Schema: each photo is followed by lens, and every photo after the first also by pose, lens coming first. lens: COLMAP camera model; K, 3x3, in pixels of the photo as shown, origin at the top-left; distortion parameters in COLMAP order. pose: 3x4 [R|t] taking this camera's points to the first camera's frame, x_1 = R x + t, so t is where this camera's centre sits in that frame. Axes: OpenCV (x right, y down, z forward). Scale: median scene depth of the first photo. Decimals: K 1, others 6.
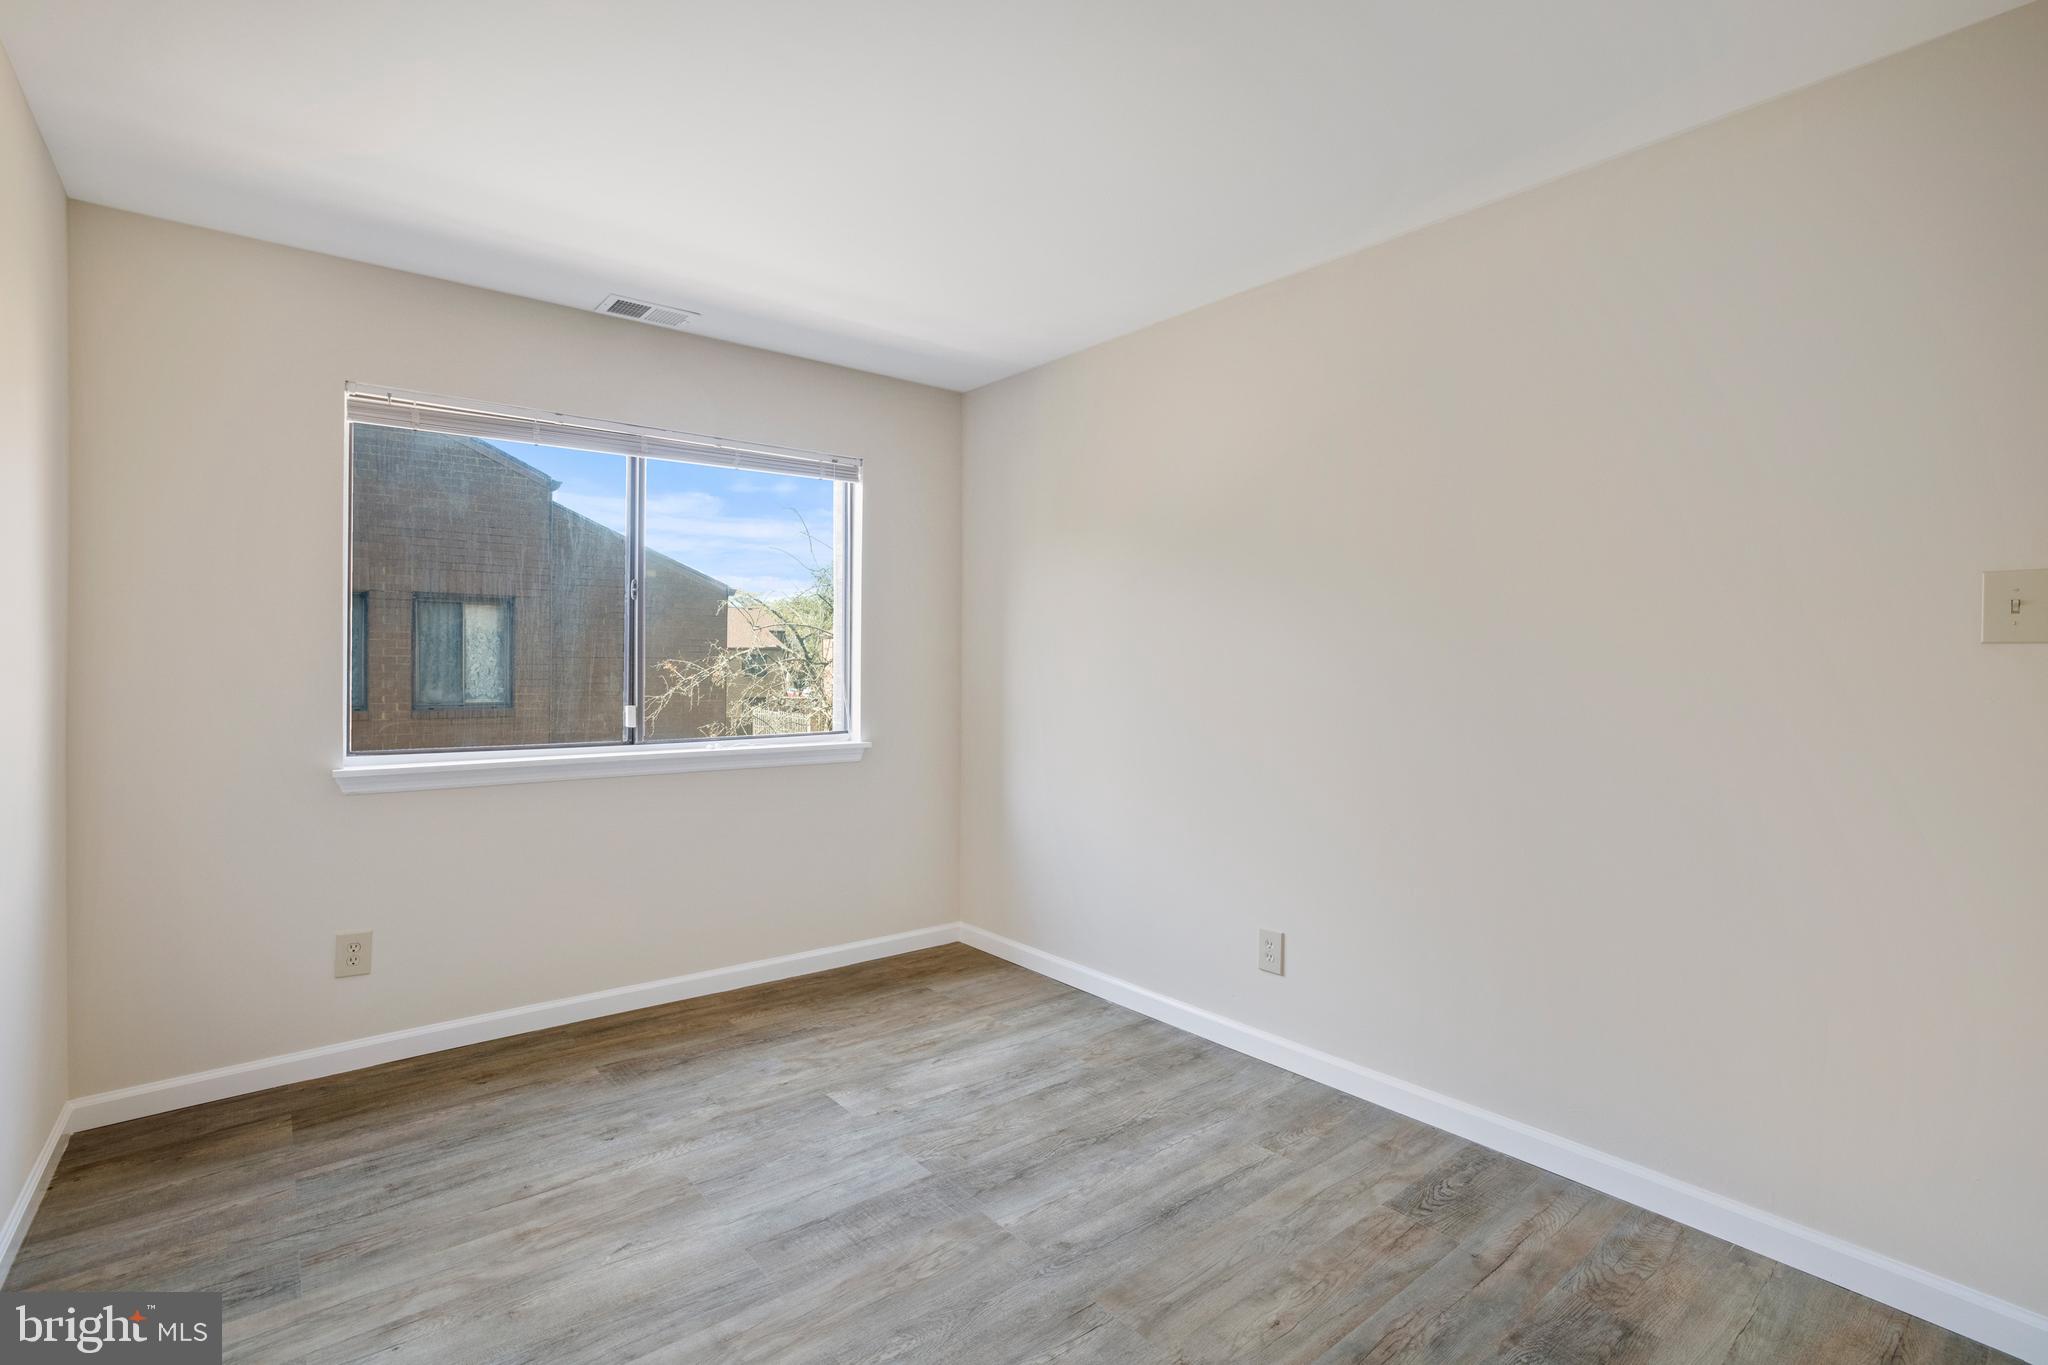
lens RADIAL K [[955.1, 0, 1021.1], [0, 955.1, 665.3], [0, 0, 1]] dist [-0.037457, 0.018884]
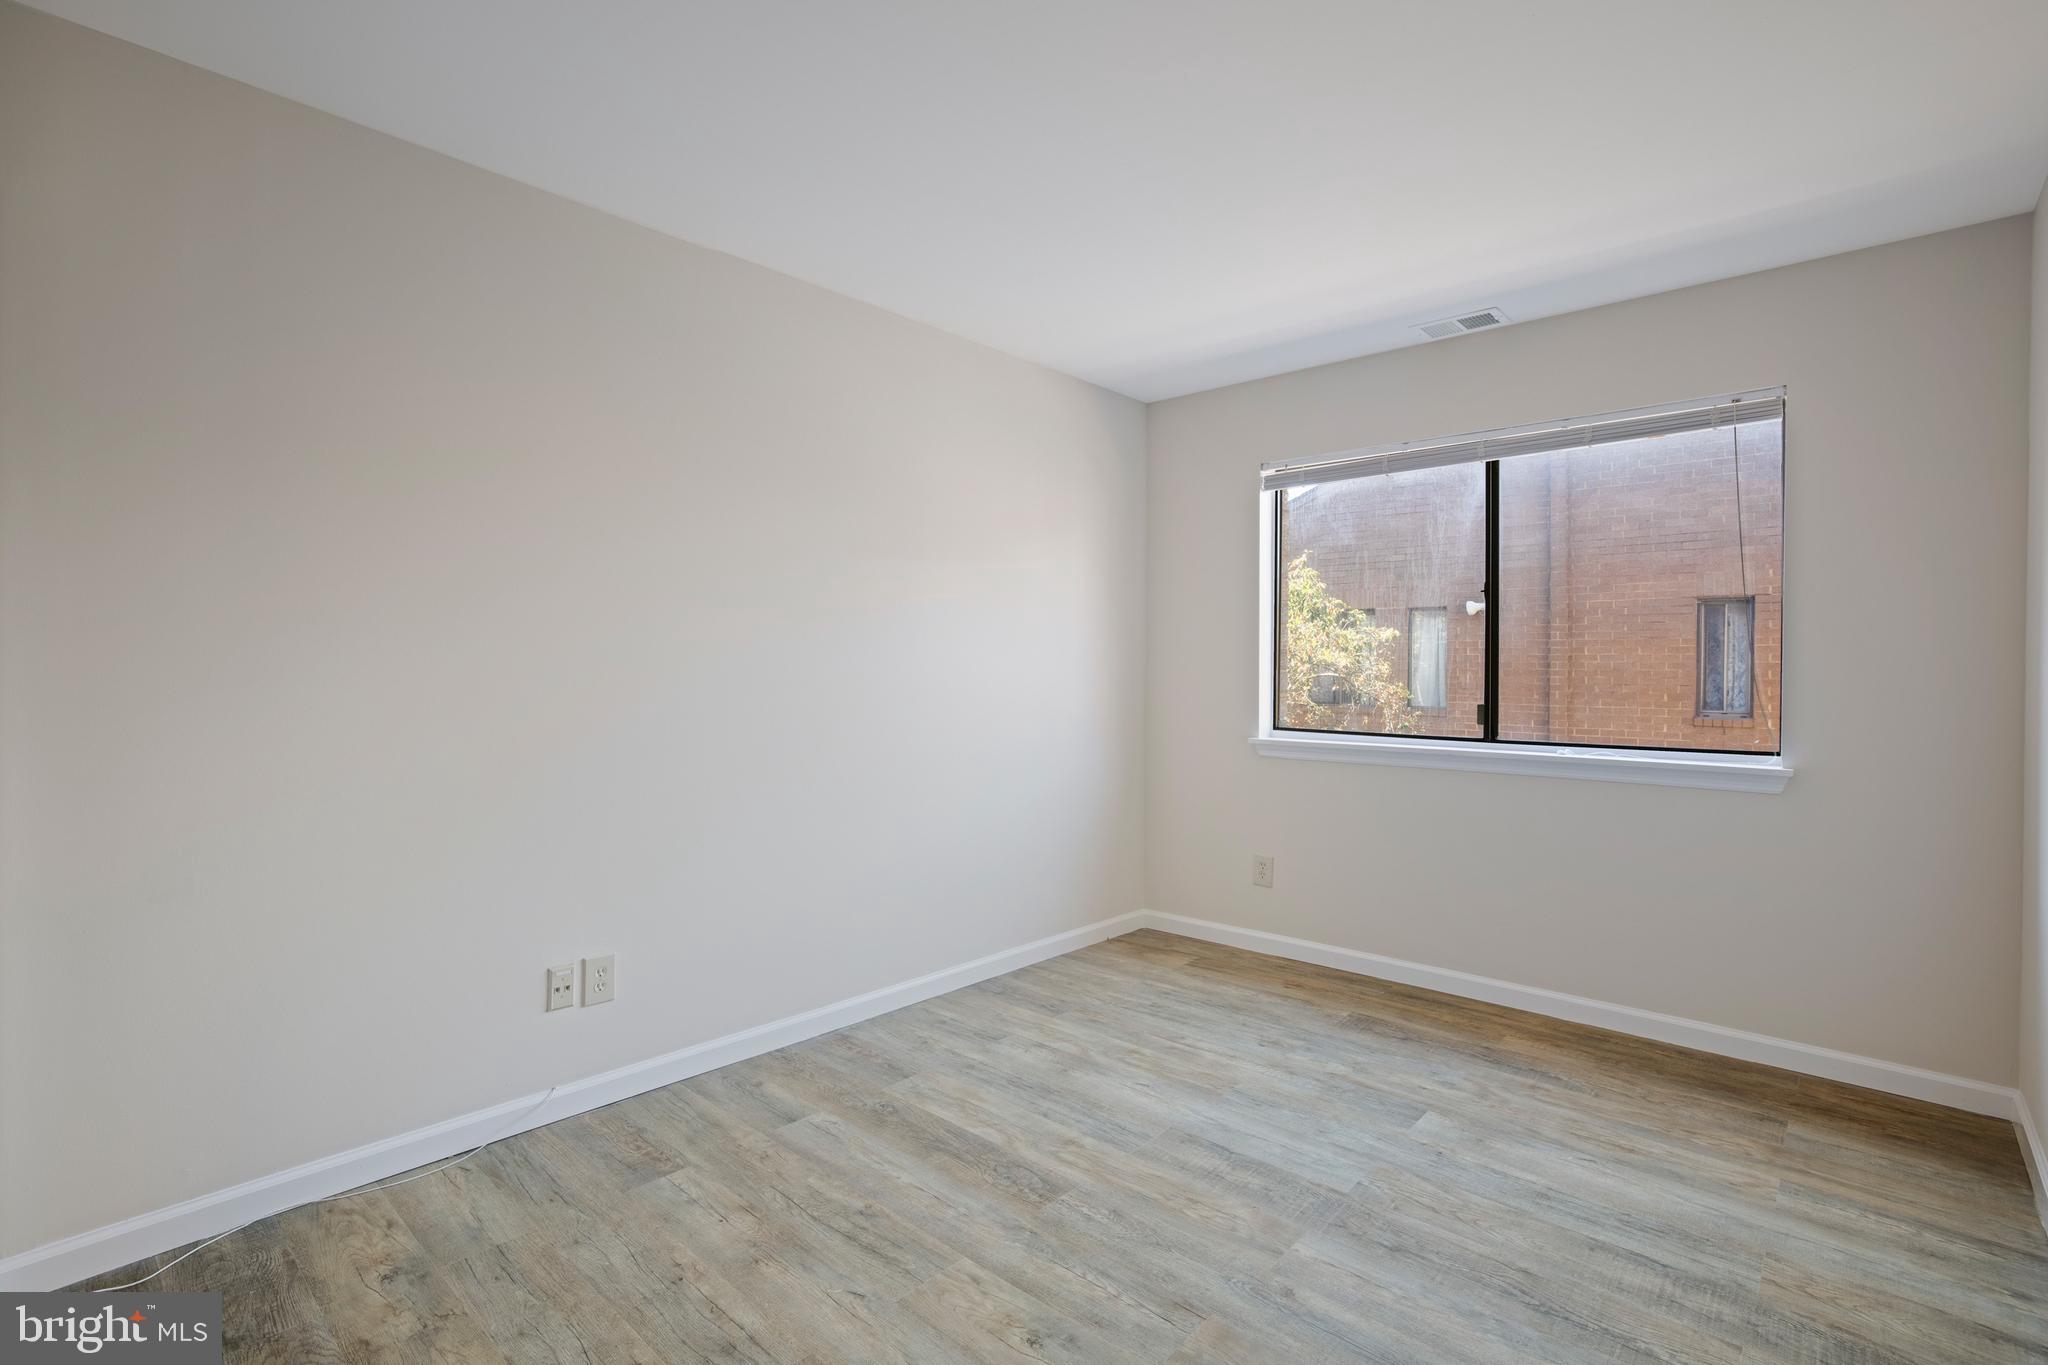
lens RADIAL K [[955.1, 0, 1021.1], [0, 955.1, 665.3], [0, 0, 1]] dist [-0.037457, 0.018884]
pose [[0.146696, -0.005274, -0.989168, 0.750542], [-0.004495, 0.999972, -0.005999, 0.011856], [0.989171, 0.005327, 0.146668, 0.500041]]
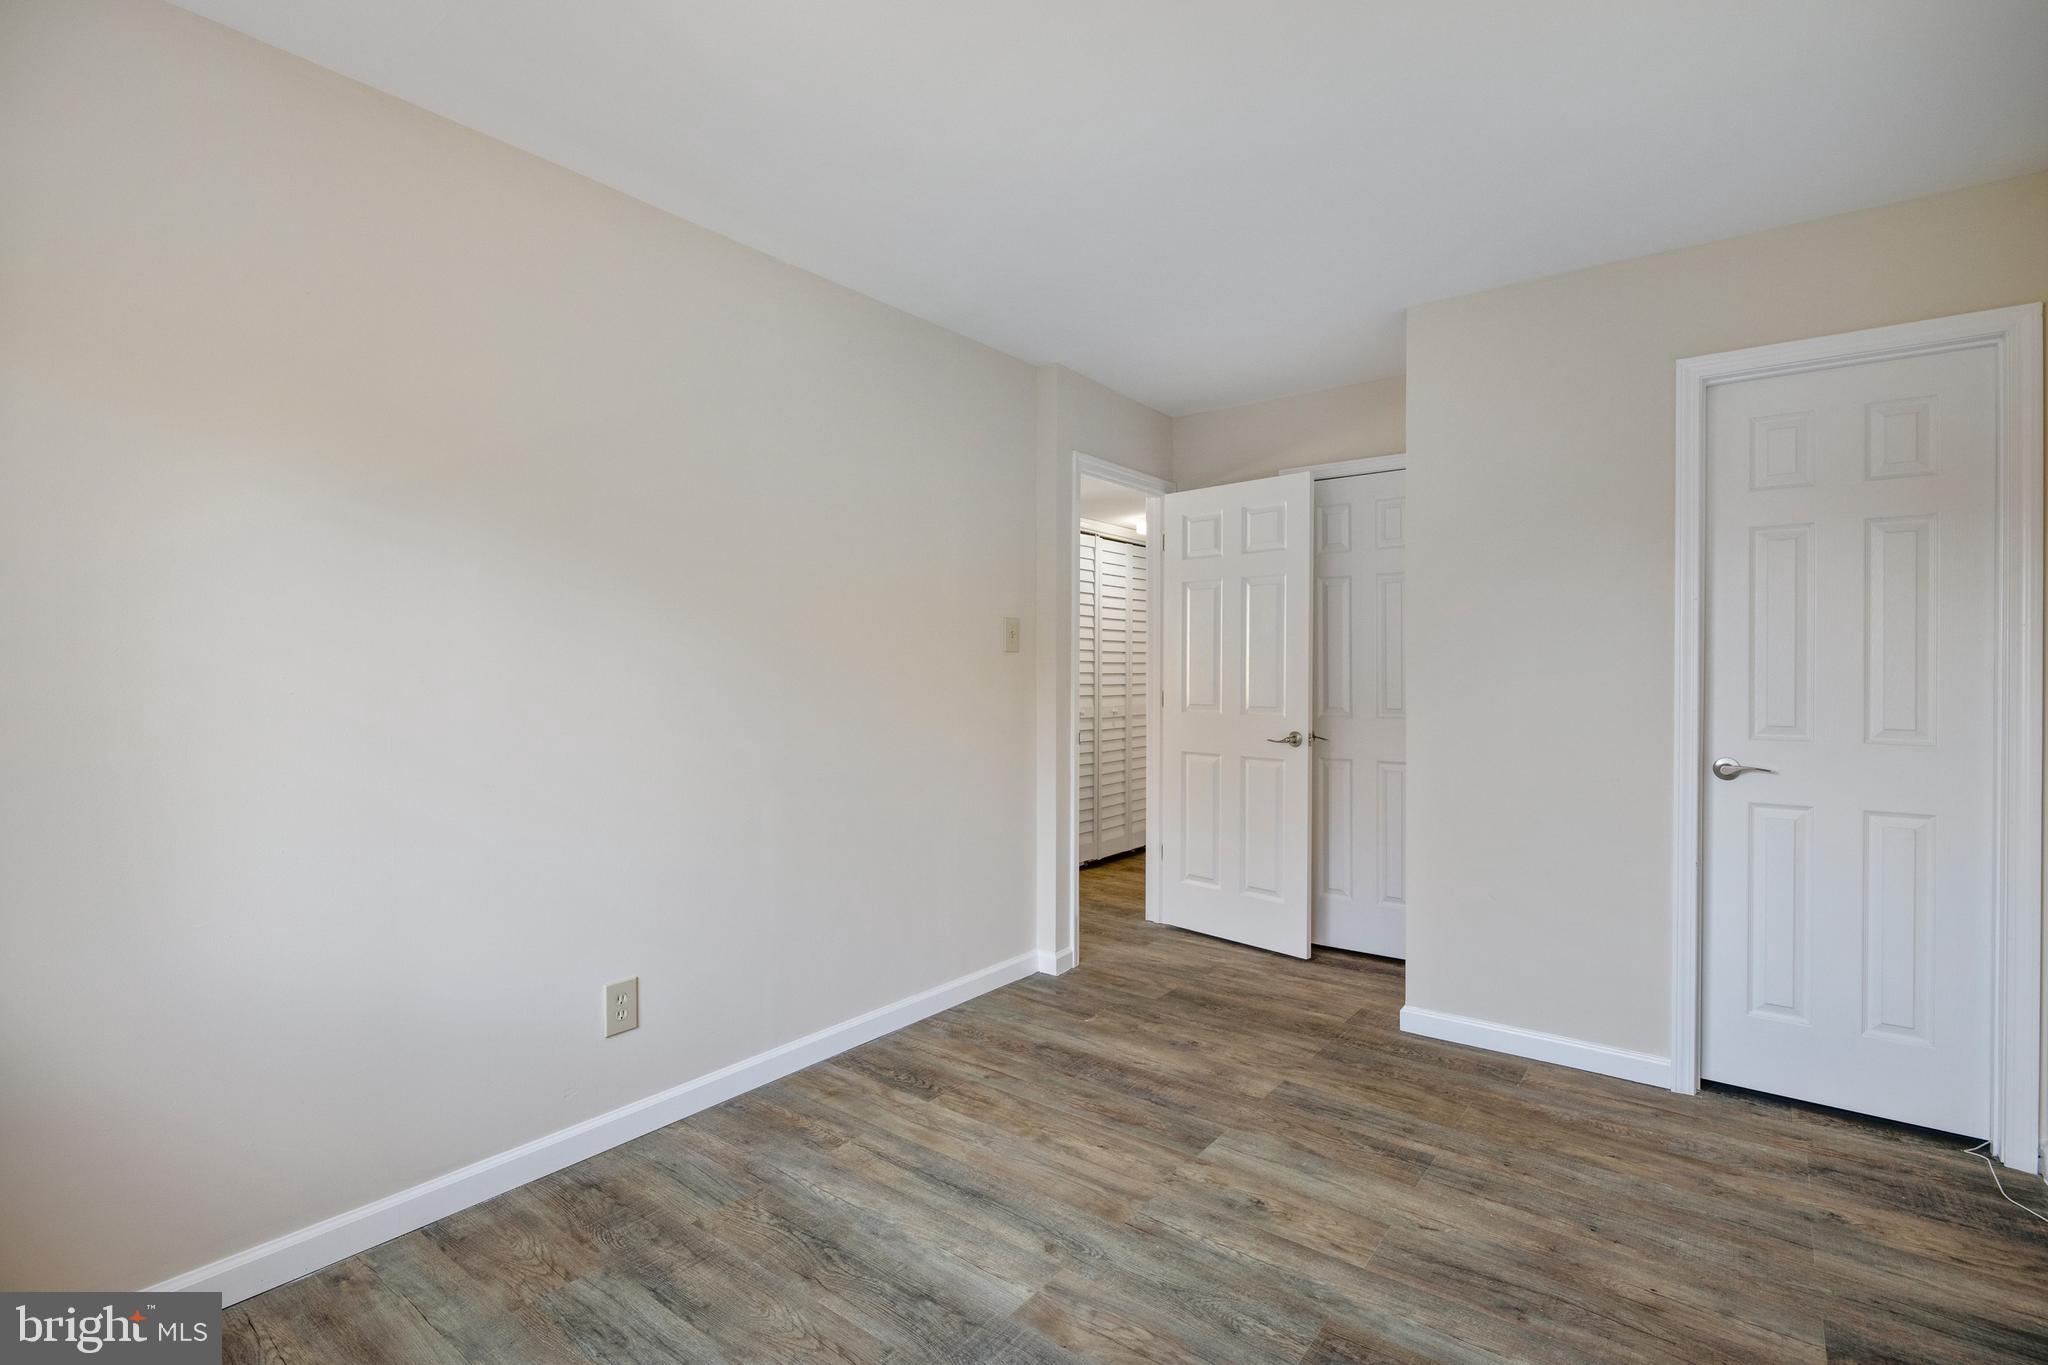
lens RADIAL K [[955.1, 0, 1021.1], [0, 955.1, 665.3], [0, 0, 1]] dist [-0.037457, 0.018884]
pose [[-0.229273, -0.005549, 0.973346, -0.746978], [-0.003878, 0.999981, 0.004787, -0.001579], [-0.973354, -0.002677, -0.229290, 1.035240]]
